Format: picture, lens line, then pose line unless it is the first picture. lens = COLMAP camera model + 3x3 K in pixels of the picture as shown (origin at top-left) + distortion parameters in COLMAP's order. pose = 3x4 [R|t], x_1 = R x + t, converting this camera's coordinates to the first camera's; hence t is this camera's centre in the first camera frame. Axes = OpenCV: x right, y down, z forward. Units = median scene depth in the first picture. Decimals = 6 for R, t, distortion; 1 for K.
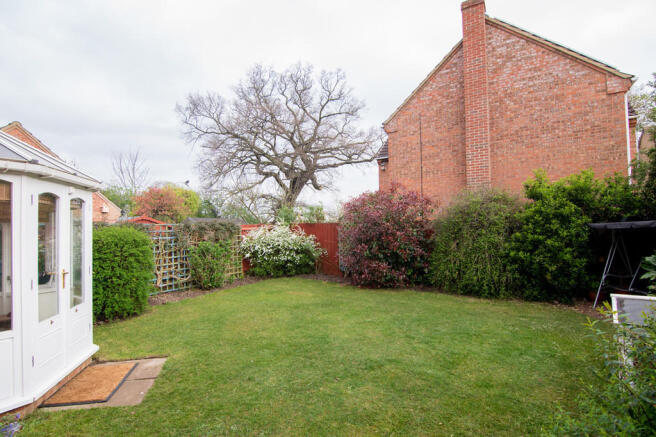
lens RADIAL K [[327.1, 0, 328.0], [0, 327.1, 218.5], [0, 0, 1]] dist [-0.015692, -0.000676]
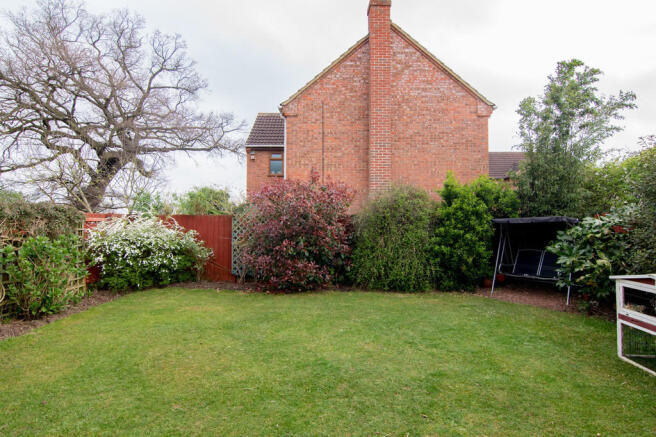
lens RADIAL K [[336.1, 0, 328.0], [0, 336.1, 218.5], [0, 0, 1]] dist [0.002640, -0.019900]
pose [[0.845307, 0.031521, 0.533350, -0.216703], [-0.029205, 0.999492, -0.012783, 0.025928], [-0.533482, -0.004771, 0.845798, 0.185756]]
